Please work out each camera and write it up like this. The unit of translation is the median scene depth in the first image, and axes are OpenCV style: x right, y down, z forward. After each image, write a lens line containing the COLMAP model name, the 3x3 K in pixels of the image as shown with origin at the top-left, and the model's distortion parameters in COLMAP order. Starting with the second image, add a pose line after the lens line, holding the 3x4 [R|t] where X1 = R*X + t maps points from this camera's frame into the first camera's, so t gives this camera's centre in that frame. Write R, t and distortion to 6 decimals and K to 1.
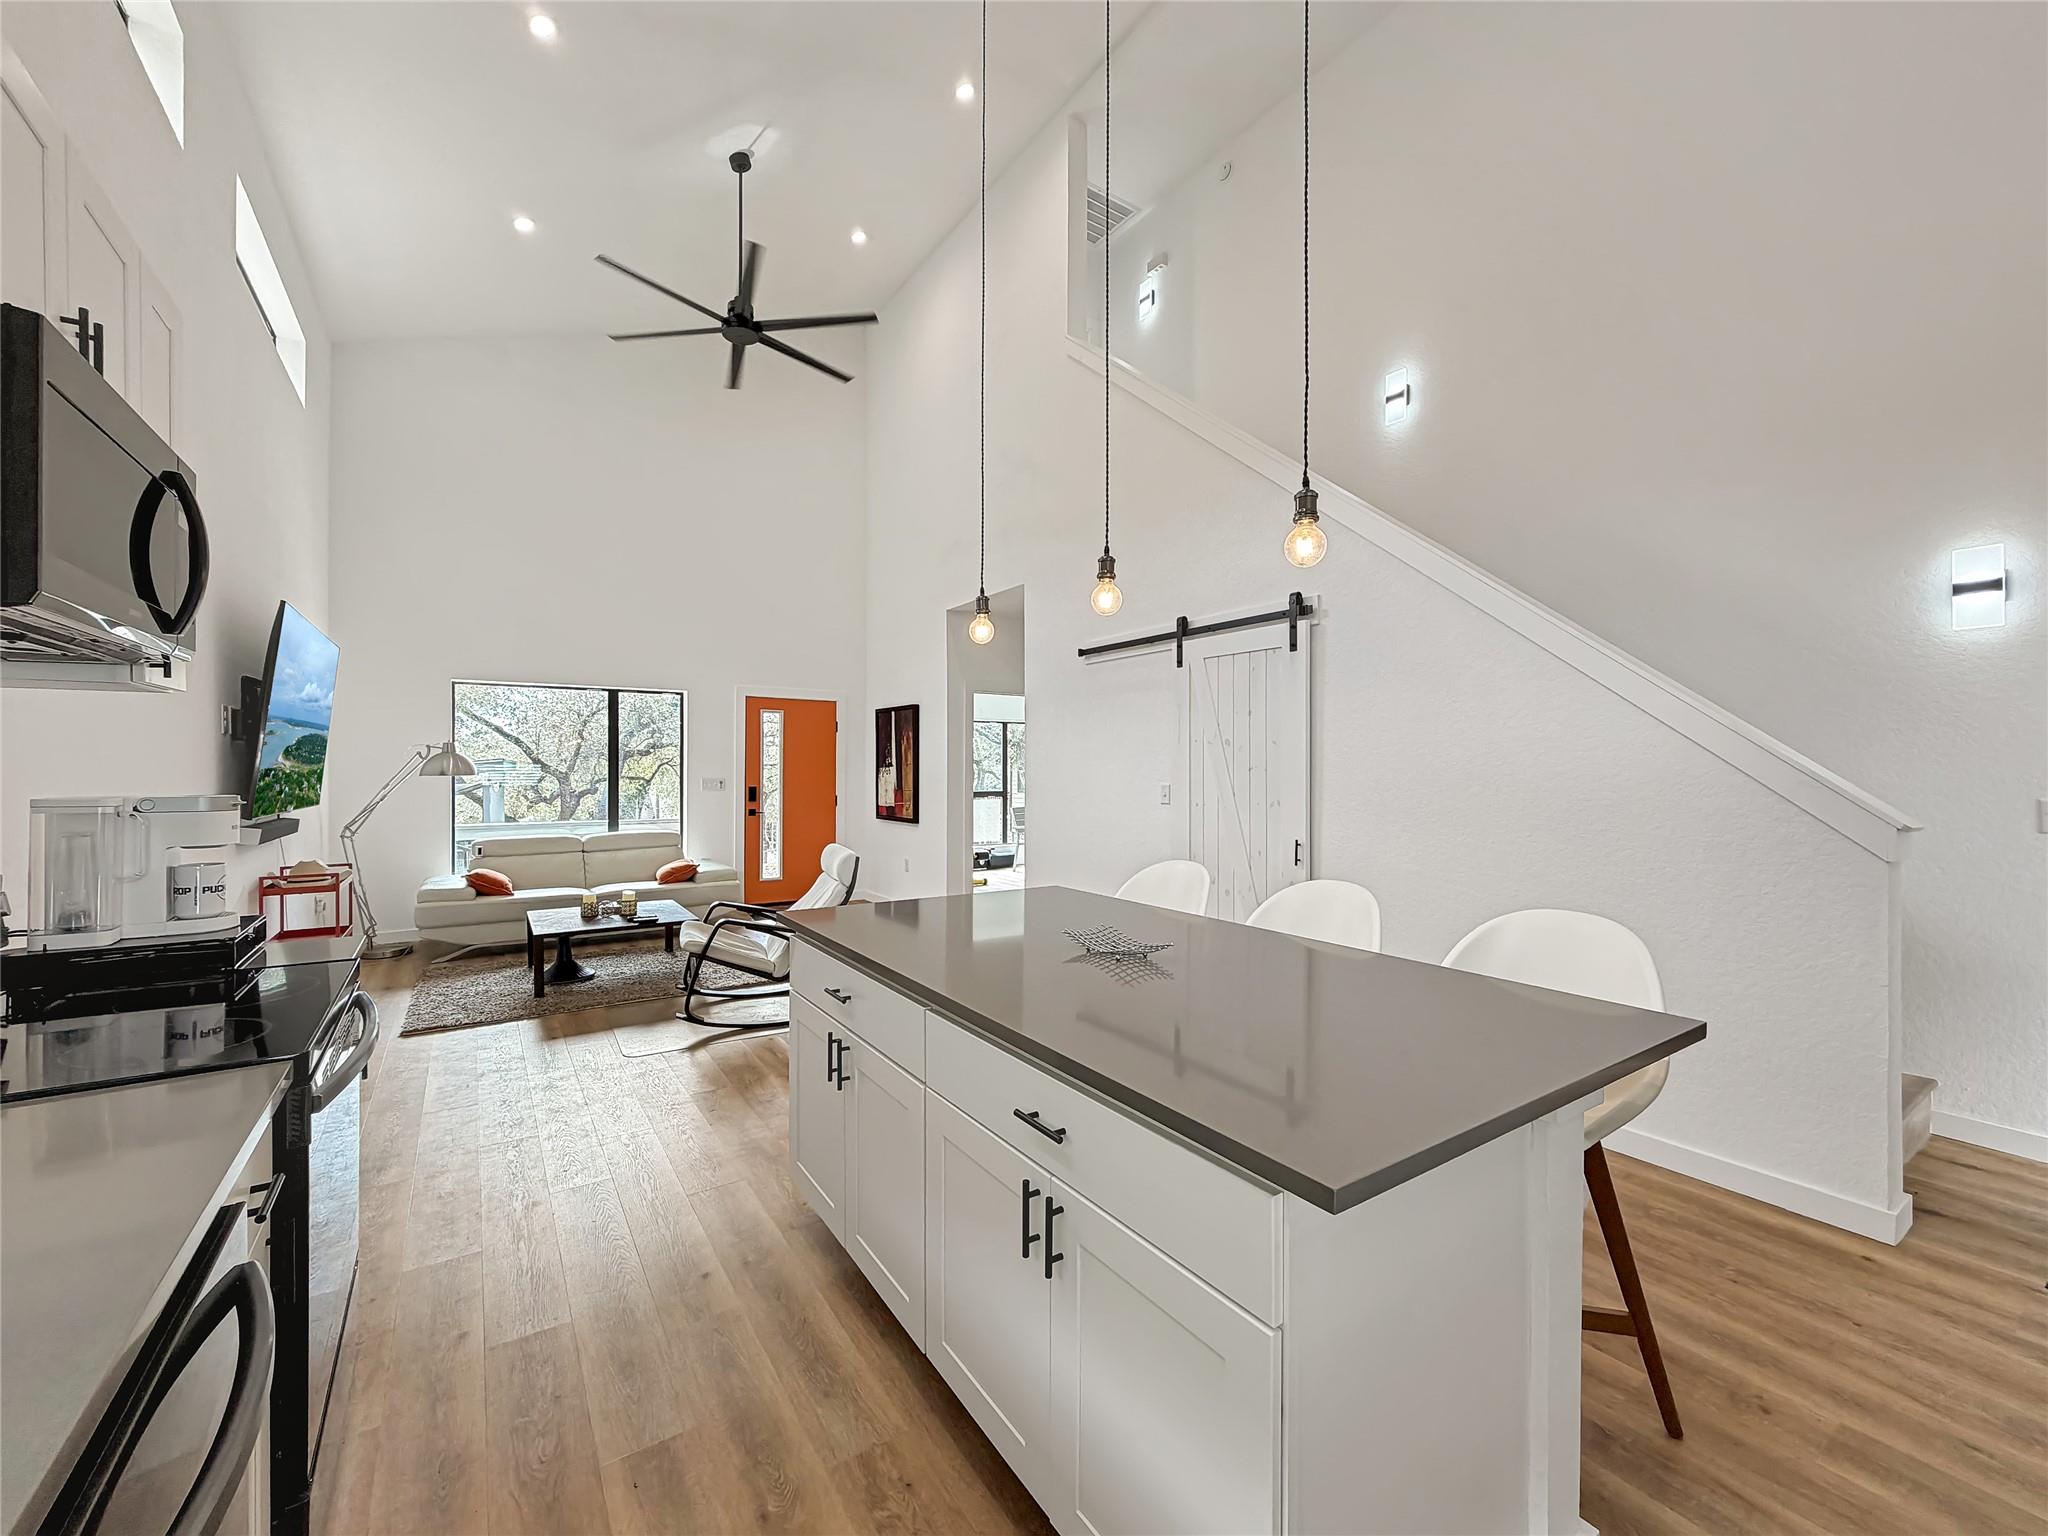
lens RADIAL K [[832.0, 0, 1031.7], [0, 832.0, 776.5], [0, 0, 1]] dist [0.002254, -0.000944]
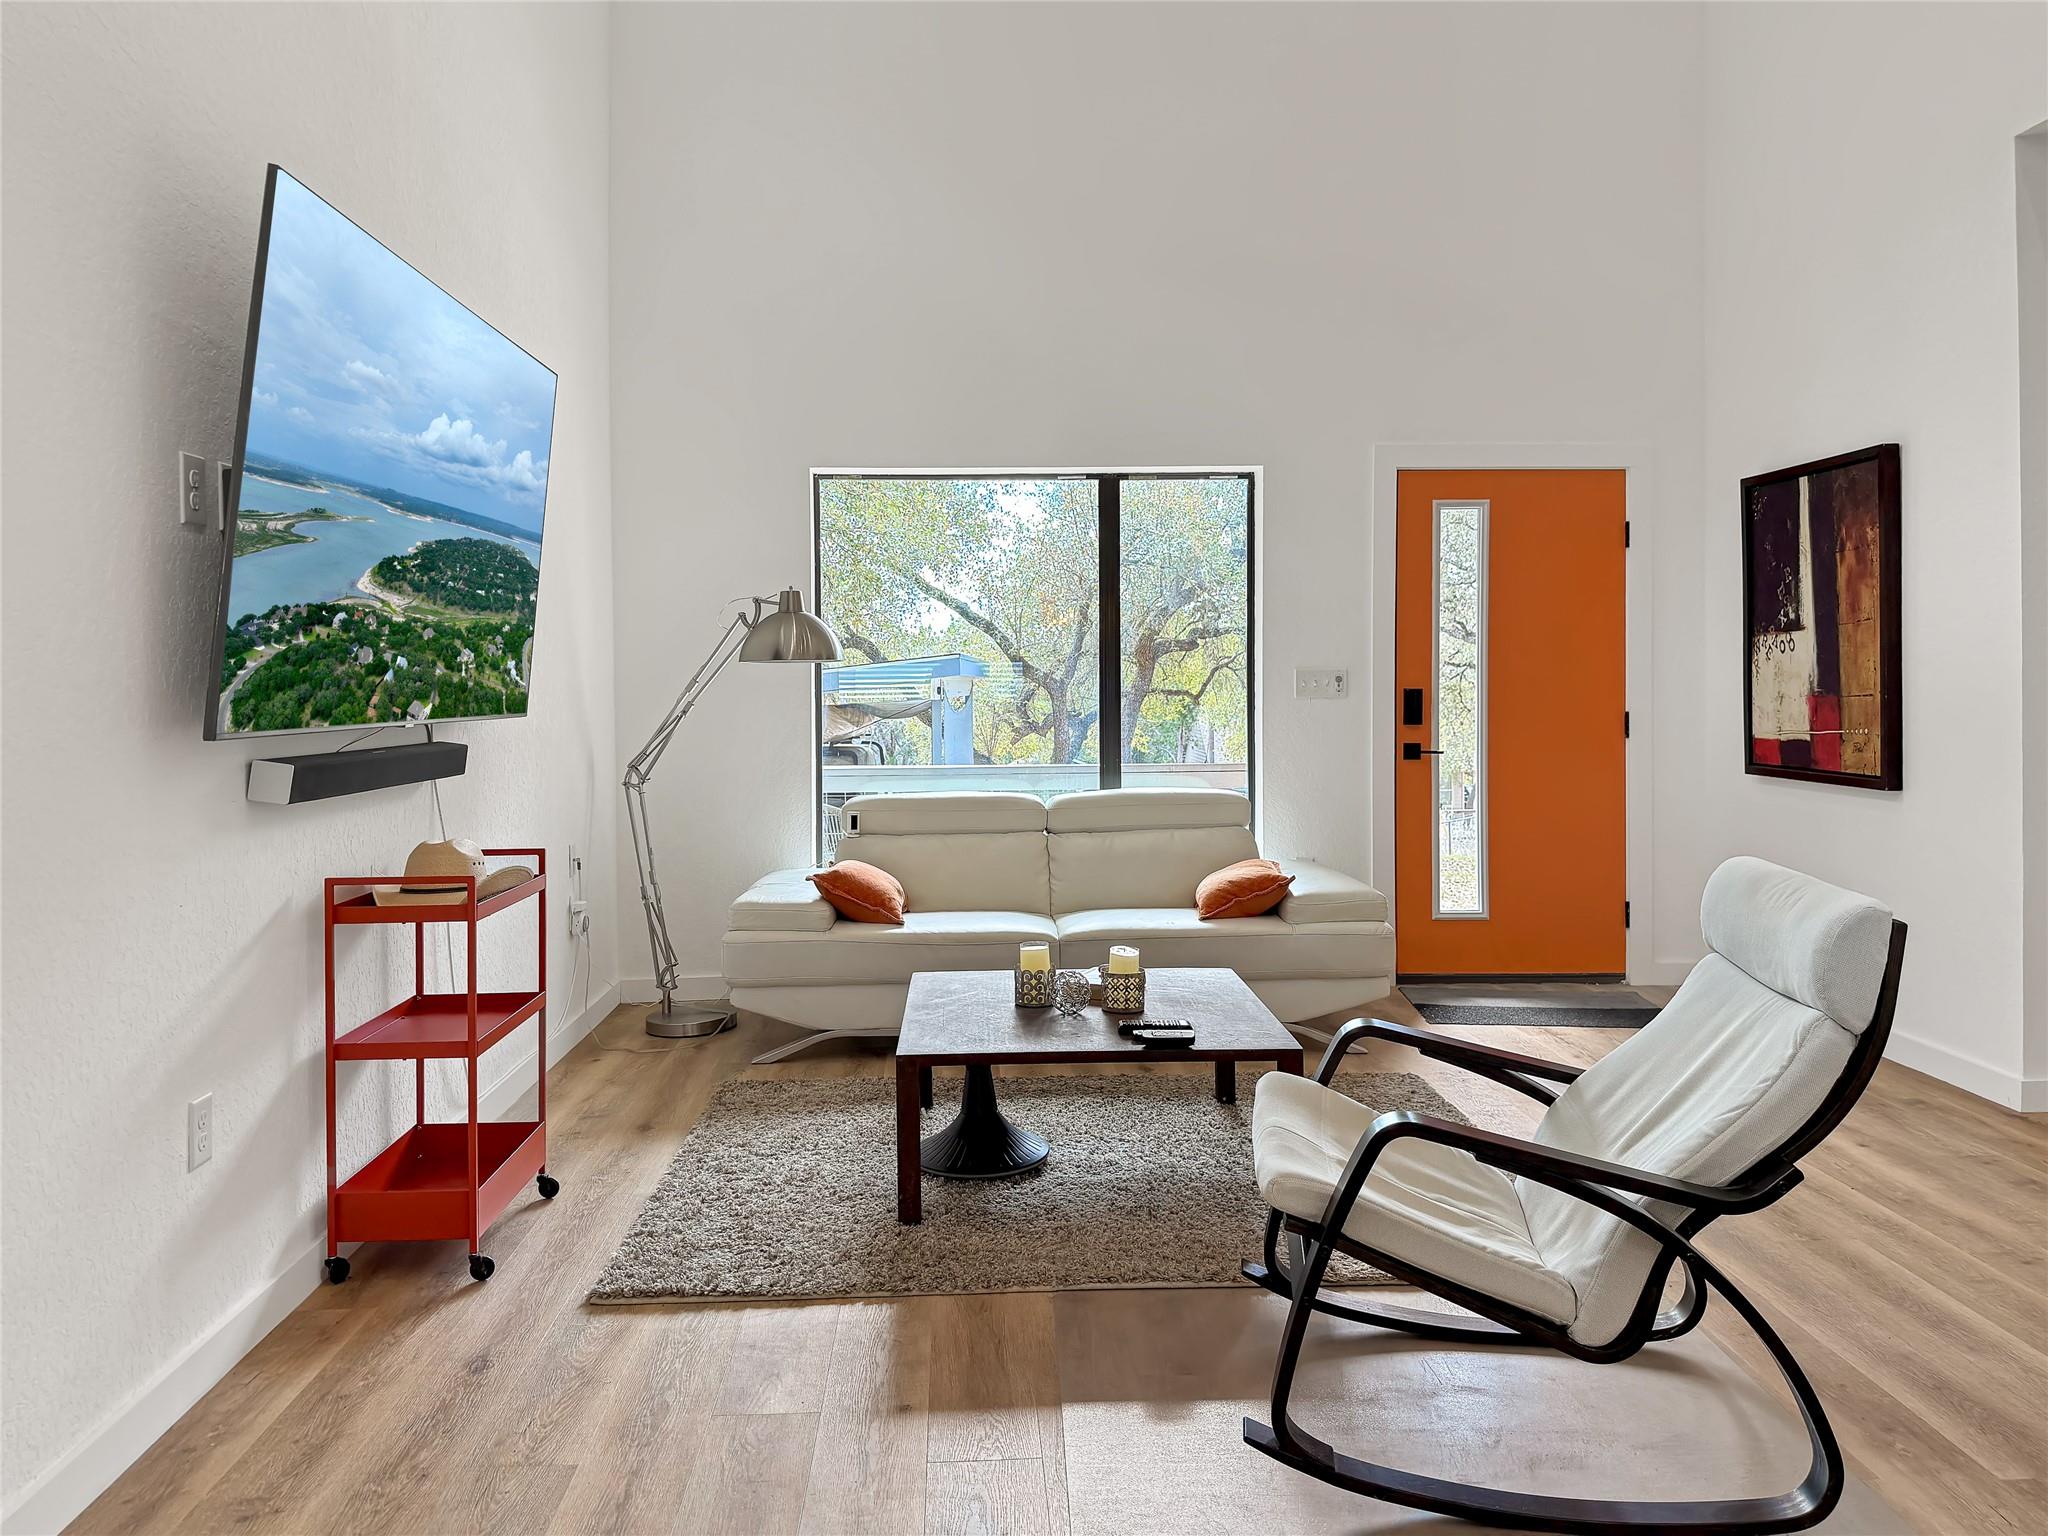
lens RADIAL K [[1471.4, 0, 1038.6], [0, 1471.4, 699.0], [0, 0, 1]] dist [0.035256, -0.041268]
pose [[0.857293, -0.003525, -0.514816, -0.197315], [0.004001, 0.999992, -0.000184, 0.027889], [0.514813, -0.001902, 0.857301, 0.462082]]
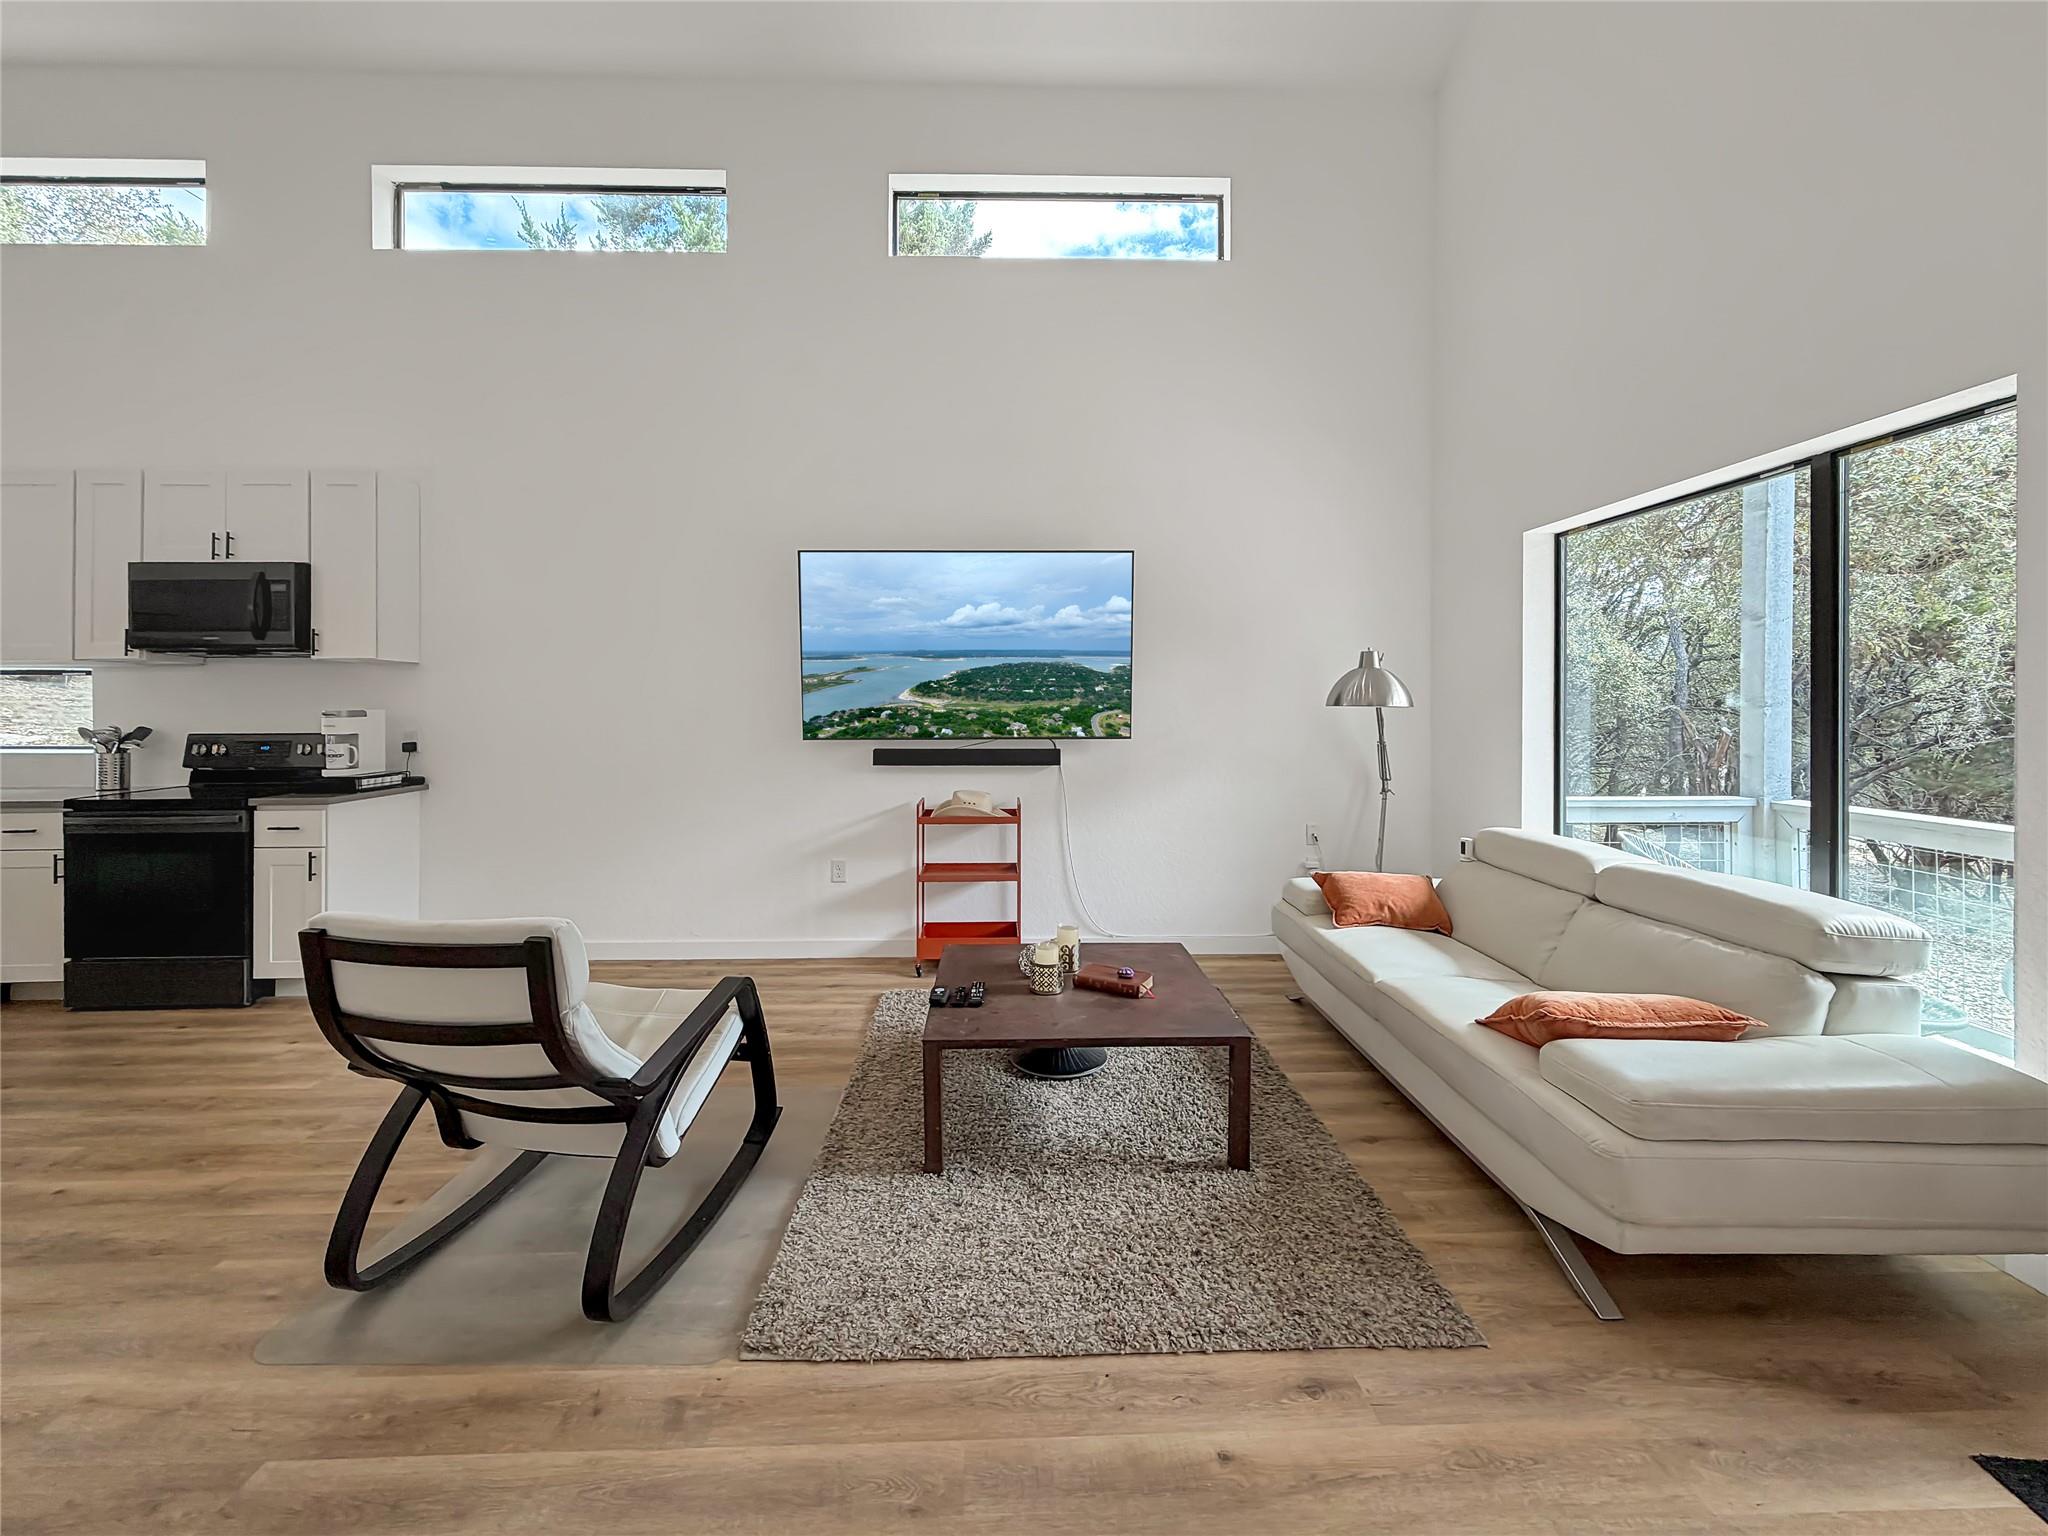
lens RADIAL K [[832.0, 0, 1023.6], [0, 832.0, 707.7], [0, 0, 1]] dist [0.002254, -0.000944]
pose [[-0.529358, -0.004379, -0.848387, -0.062565], [-0.007545, 0.999971, -0.000454, -0.004678], [0.848365, 0.006161, -0.529376, 1.427160]]
